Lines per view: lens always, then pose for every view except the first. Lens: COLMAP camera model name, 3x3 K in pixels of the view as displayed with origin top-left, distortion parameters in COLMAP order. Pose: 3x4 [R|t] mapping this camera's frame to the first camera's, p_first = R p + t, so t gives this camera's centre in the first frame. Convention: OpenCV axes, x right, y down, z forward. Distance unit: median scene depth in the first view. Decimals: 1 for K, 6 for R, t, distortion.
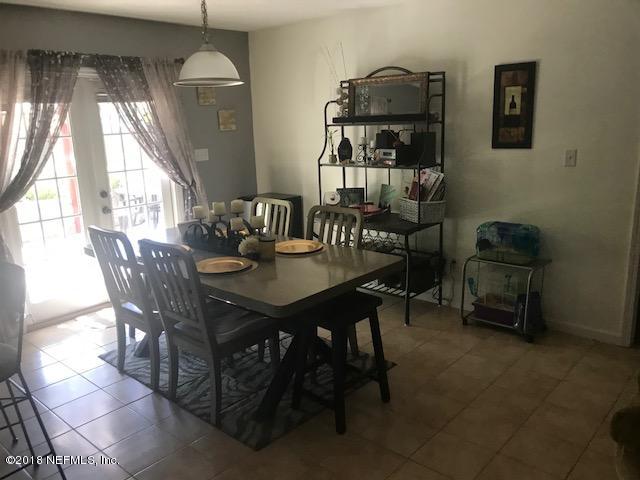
lens RADIAL K [[532.0, 0, 320.0], [0, 532.0, 258.8], [0, 0, 1]] dist [-0.008031, -0.001341]
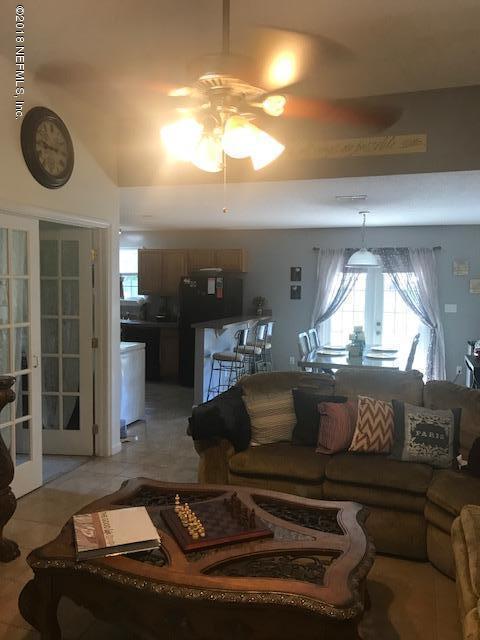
lens RADIAL K [[522.1, 0, 240.0], [0, 522.1, 320.0], [0, 0, 1]] dist [0.104333, -0.343888]
pose [[0.415138, 0.100790, -0.904158, 0.987025], [-0.256683, 0.966443, -0.010121, -0.001230], [0.872797, 0.236284, 0.427079, -0.134259]]
